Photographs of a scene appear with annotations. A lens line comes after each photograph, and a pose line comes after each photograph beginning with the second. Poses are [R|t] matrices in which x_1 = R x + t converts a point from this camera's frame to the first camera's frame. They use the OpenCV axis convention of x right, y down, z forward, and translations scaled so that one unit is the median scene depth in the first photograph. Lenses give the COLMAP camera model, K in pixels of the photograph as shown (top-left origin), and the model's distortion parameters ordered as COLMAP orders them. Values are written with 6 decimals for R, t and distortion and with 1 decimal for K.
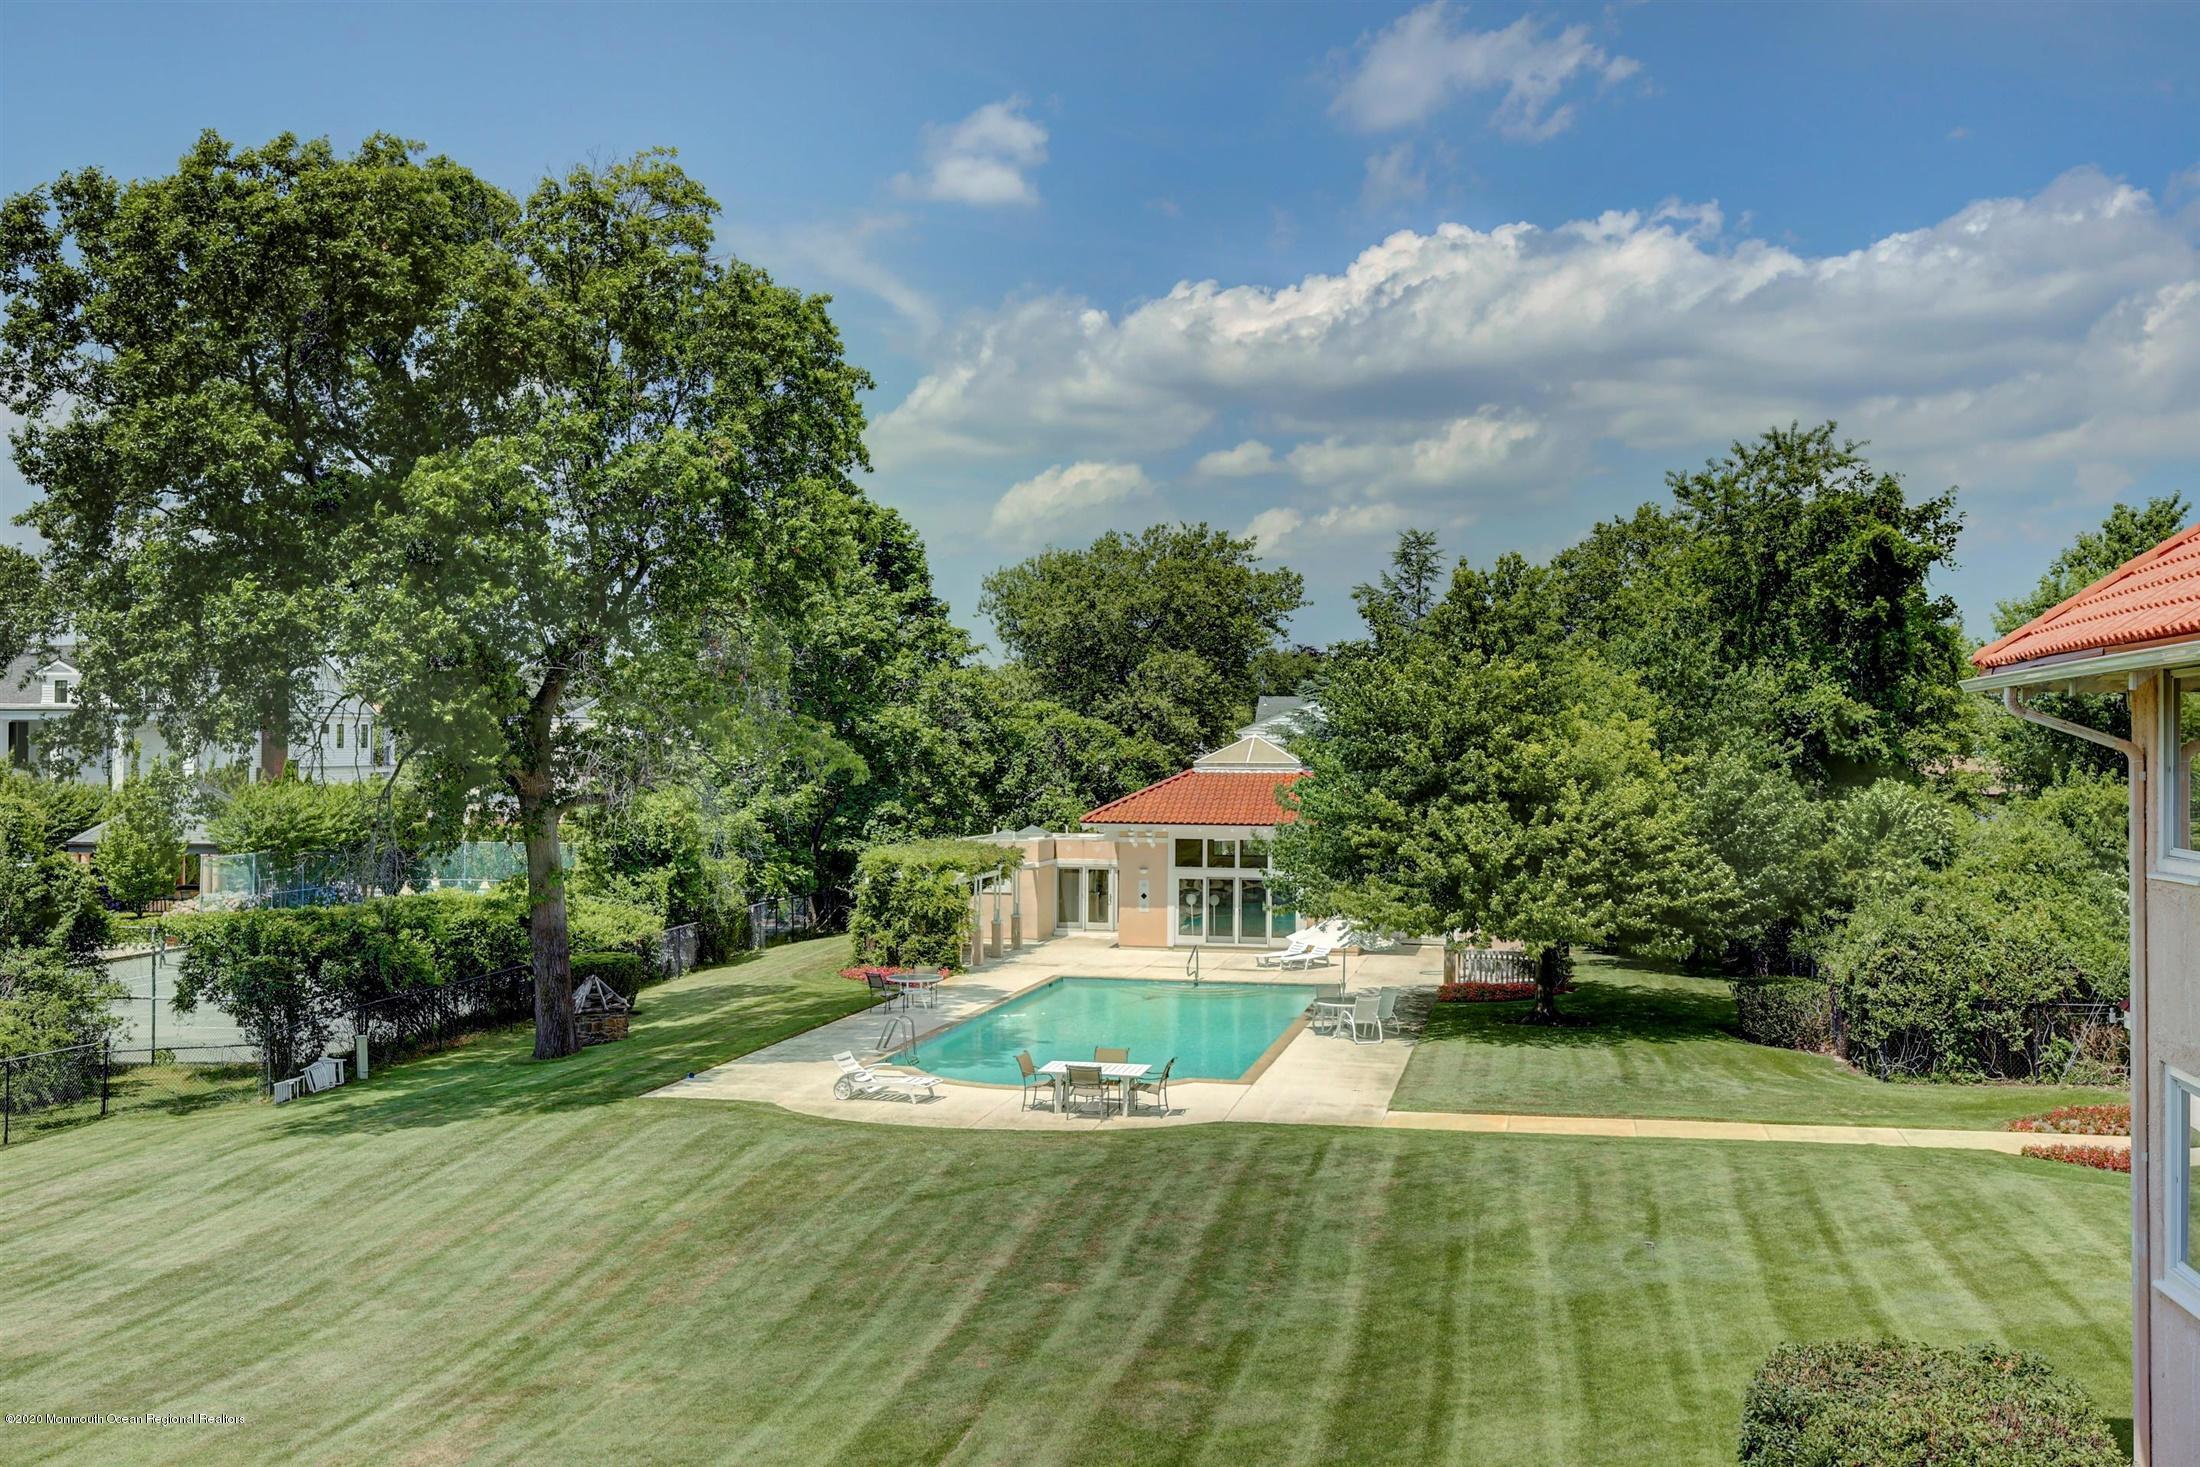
lens RADIAL K [[2121.3, 0, 1100.0], [0, 2121.3, 733.5], [0, 0, 1]] dist [0.060981, 0.006680]
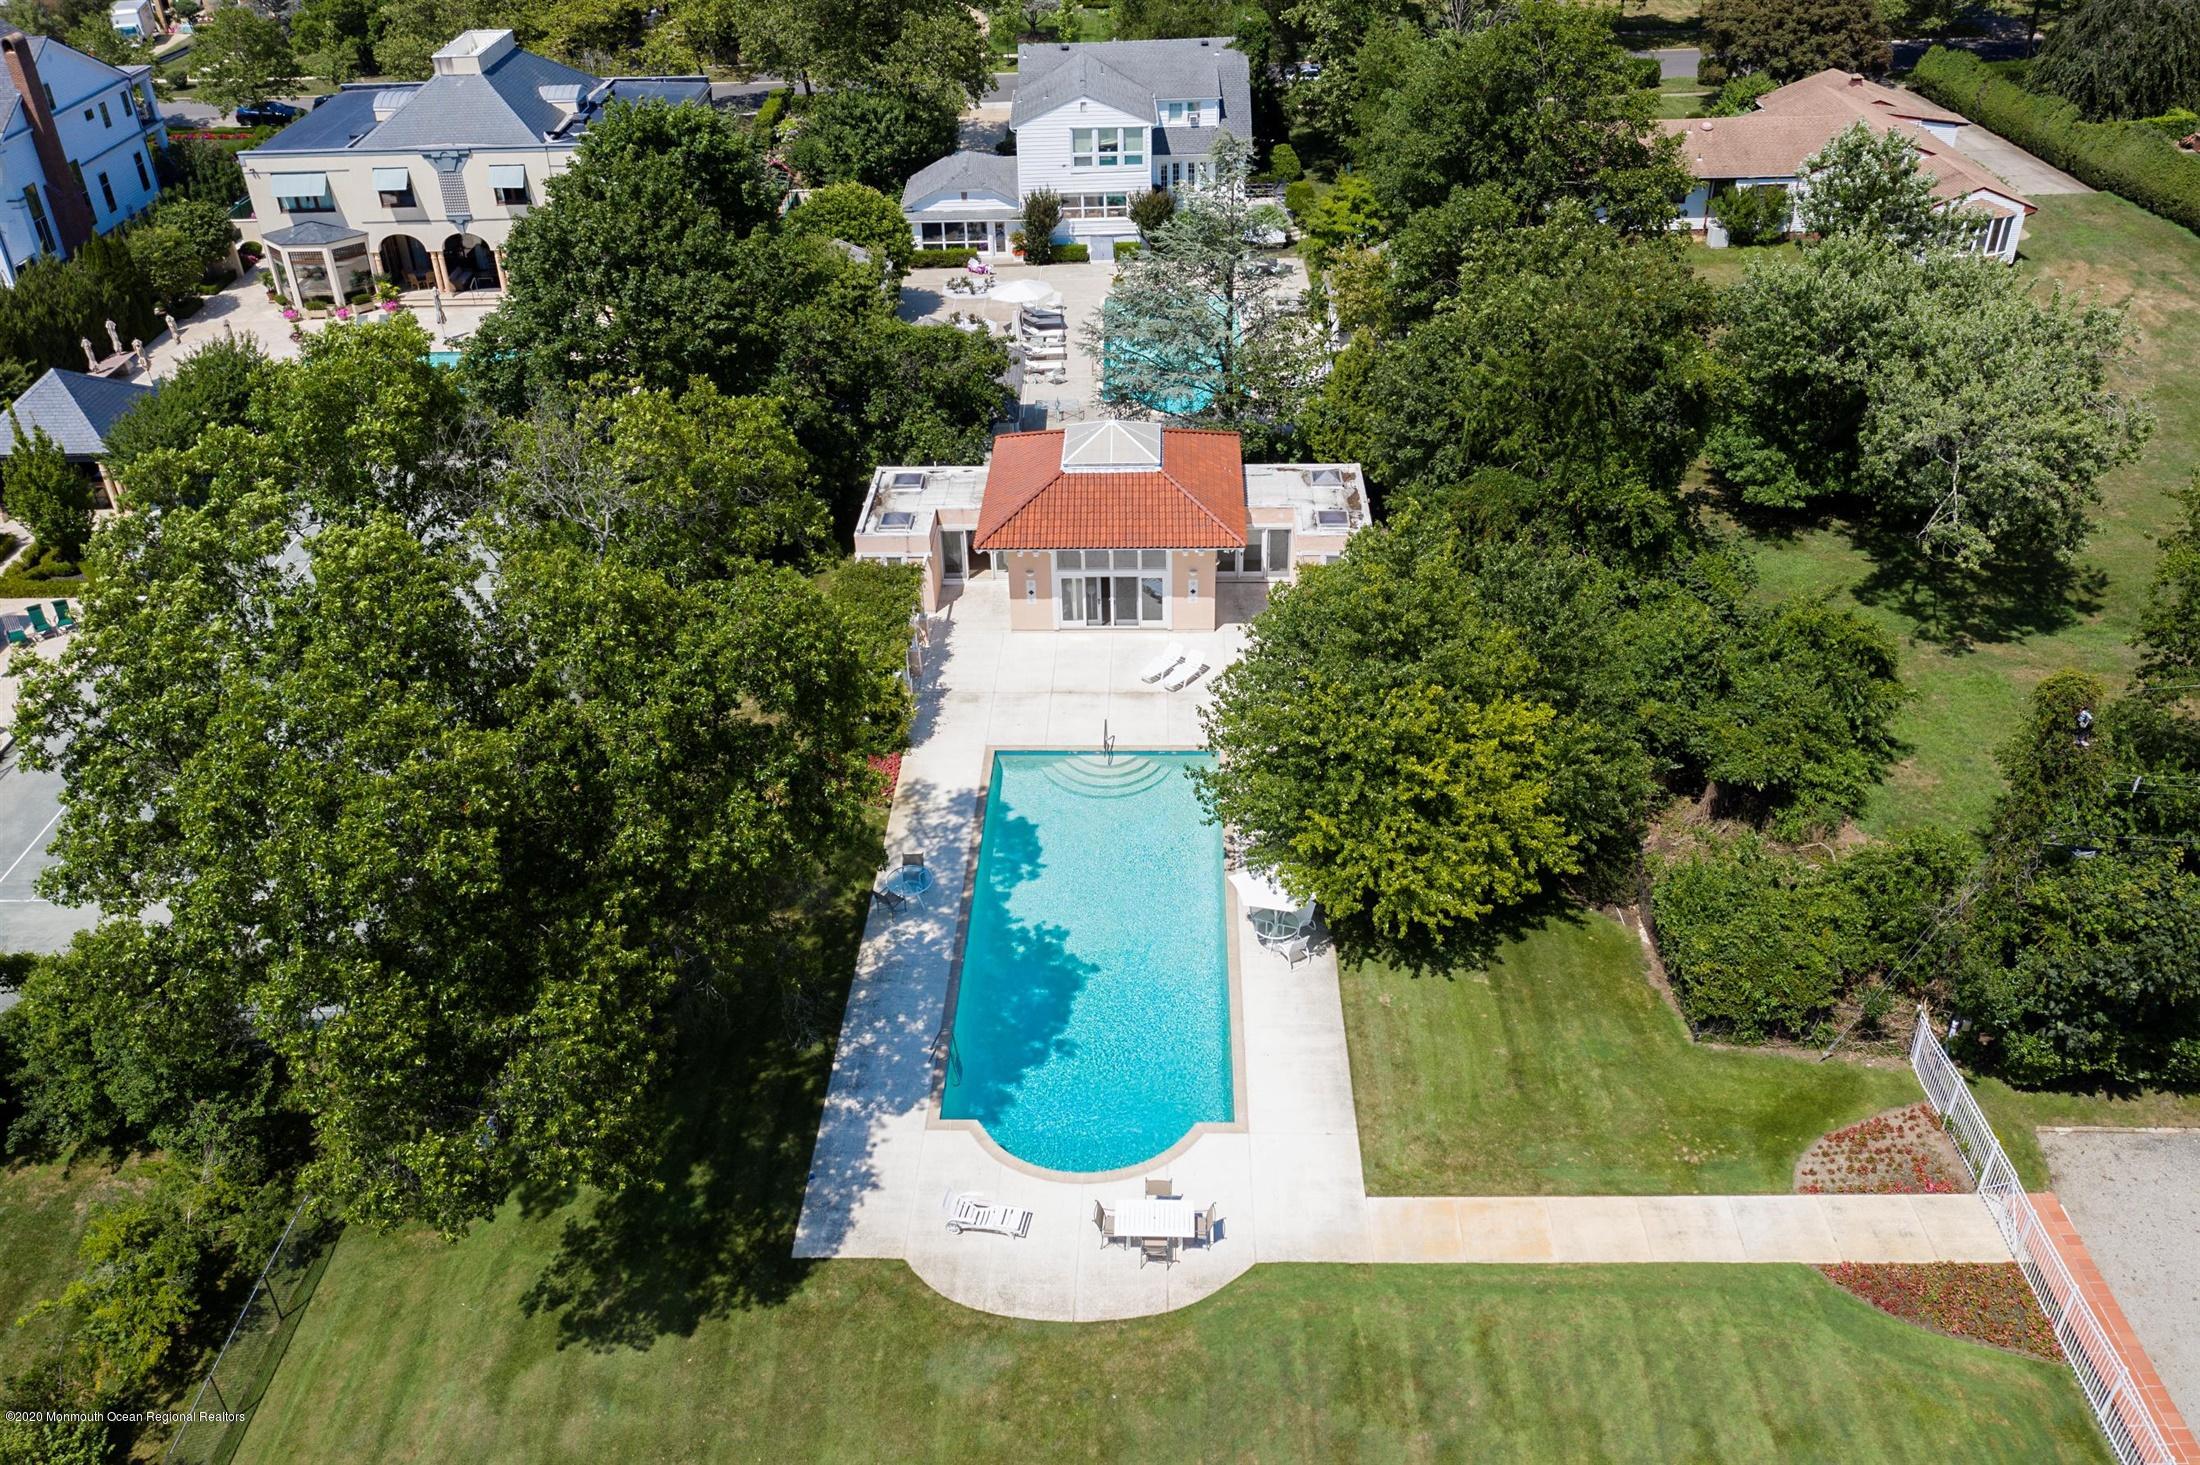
lens RADIAL K [[1801.2, 0, 1098.3], [0, 1801.2, 688.9], [0, 0, 1]] dist [-0.012282, 0.009448]
pose [[0.982634, -0.125234, 0.136919, -0.093752], [0.031367, 0.839383, 0.542634, -0.455191], [-0.182884, -0.528916, 0.828735, 0.167749]]
